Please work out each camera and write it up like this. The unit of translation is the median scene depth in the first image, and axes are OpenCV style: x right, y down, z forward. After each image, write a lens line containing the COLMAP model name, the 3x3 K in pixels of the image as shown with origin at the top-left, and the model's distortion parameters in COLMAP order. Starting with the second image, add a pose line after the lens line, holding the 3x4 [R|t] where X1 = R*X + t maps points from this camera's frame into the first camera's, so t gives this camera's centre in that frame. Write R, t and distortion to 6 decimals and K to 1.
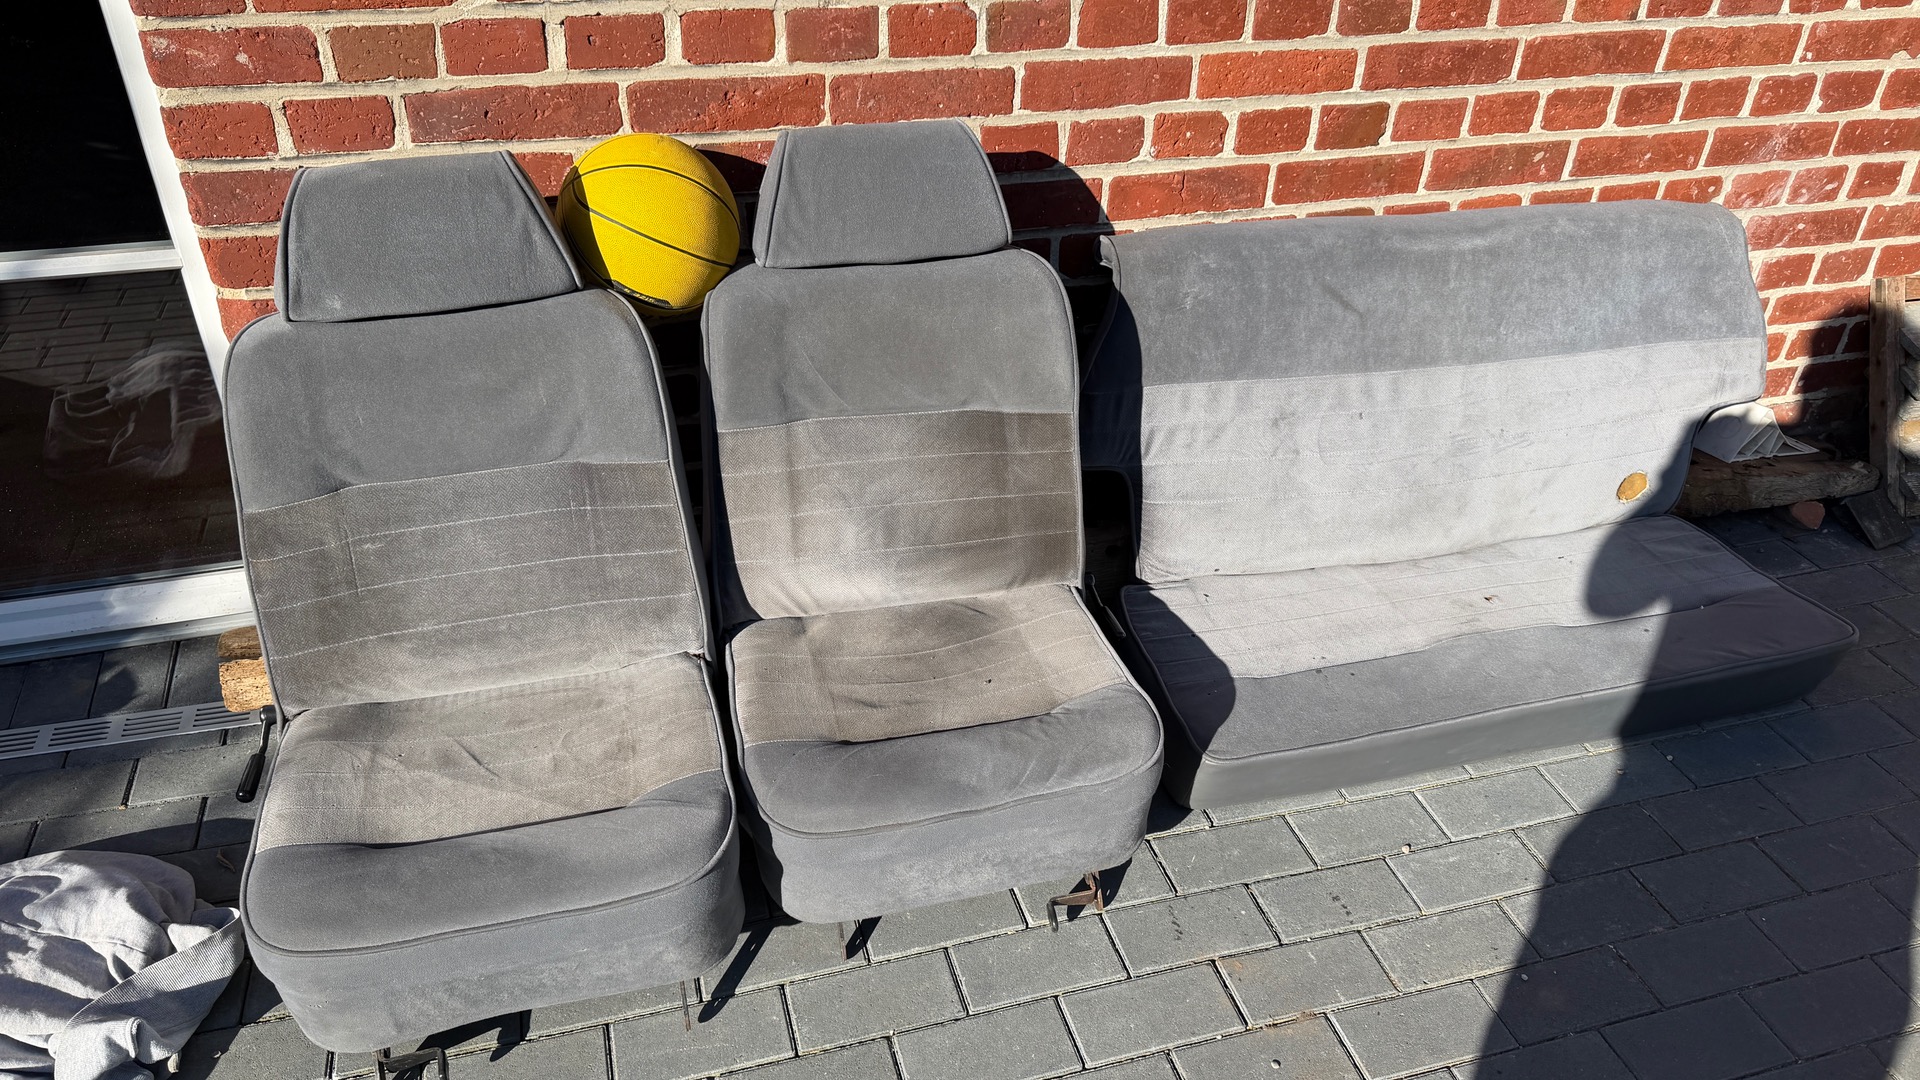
lens RADIAL K [[1394.0, 0, 970.2], [0, 1394.0, 501.4], [0, 0, 1]] dist [0.032850, -0.063265]
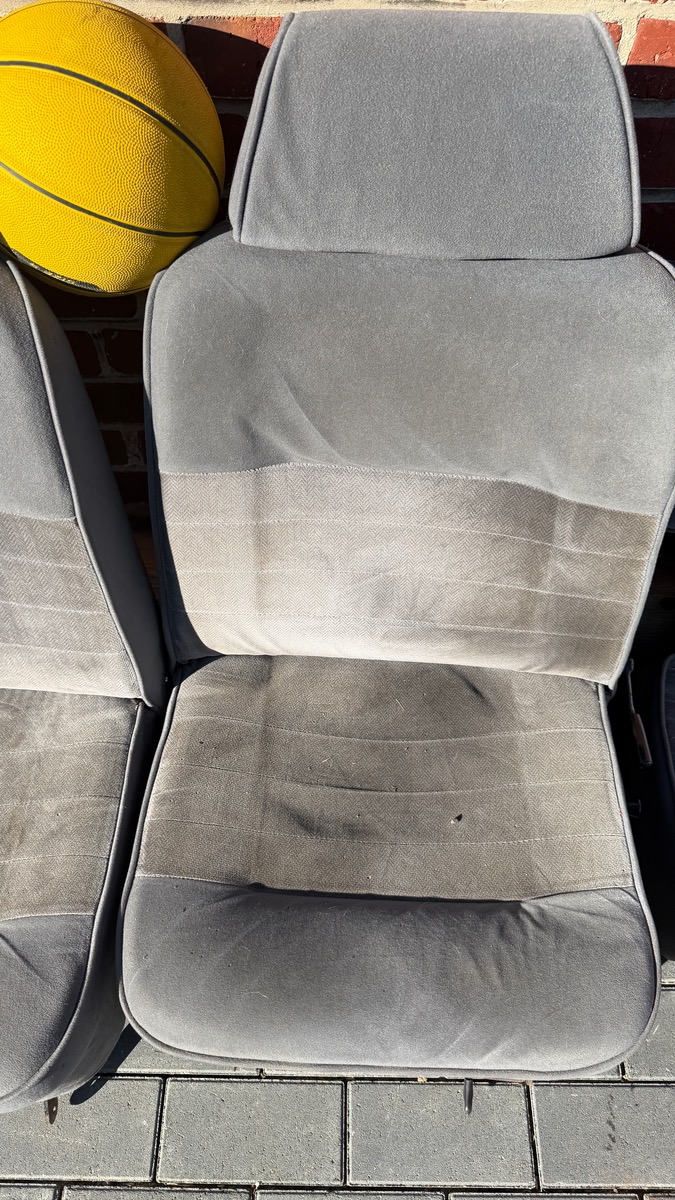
lens RADIAL K [[885.8, 0, 316.0], [0, 885.8, 598.0], [0, 0, 1]] dist [-0.001877, -0.009934]
pose [[0.953680, 0.225386, -0.199239, 0.008440], [-0.132284, 0.909044, 0.395146, -0.189109], [0.270177, -0.350487, 0.896752, 0.583594]]
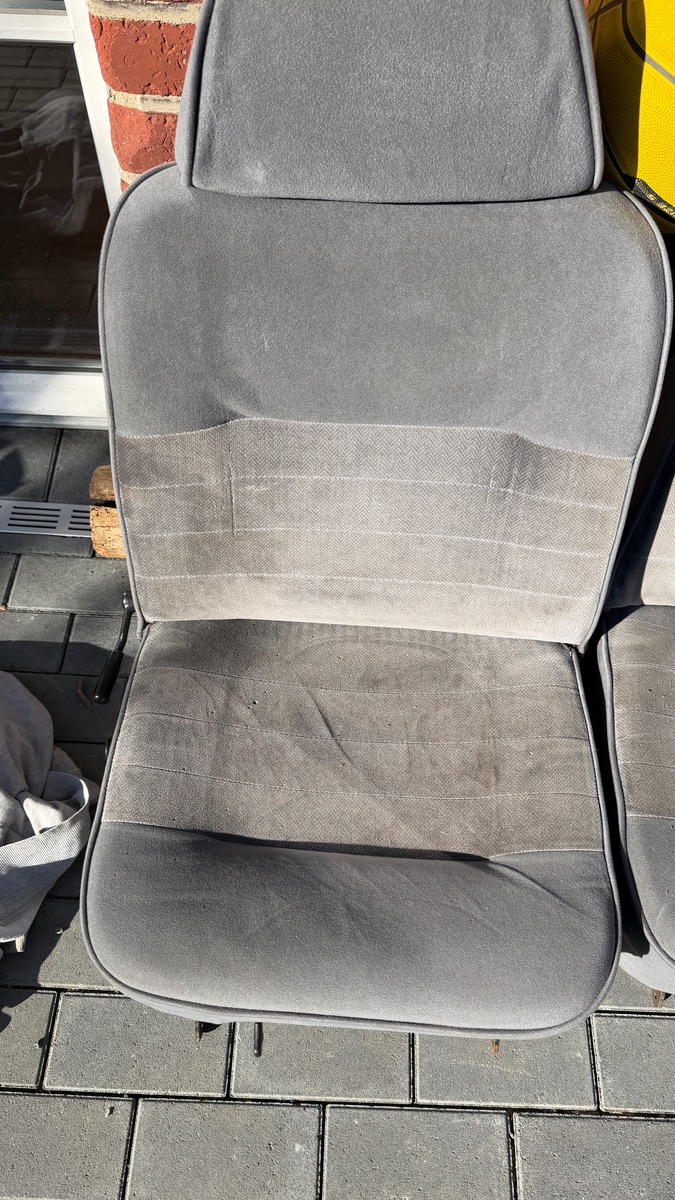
lens RADIAL K [[871.2, 0, 337.5], [0, 871.2, 600.0], [0, 0, 1]] dist [0.032850, -0.063265]
pose [[0.947246, 0.267596, -0.176399, -0.258754], [-0.170839, 0.887229, 0.428532, -0.132189], [0.271180, -0.375789, 0.886140, 0.503617]]
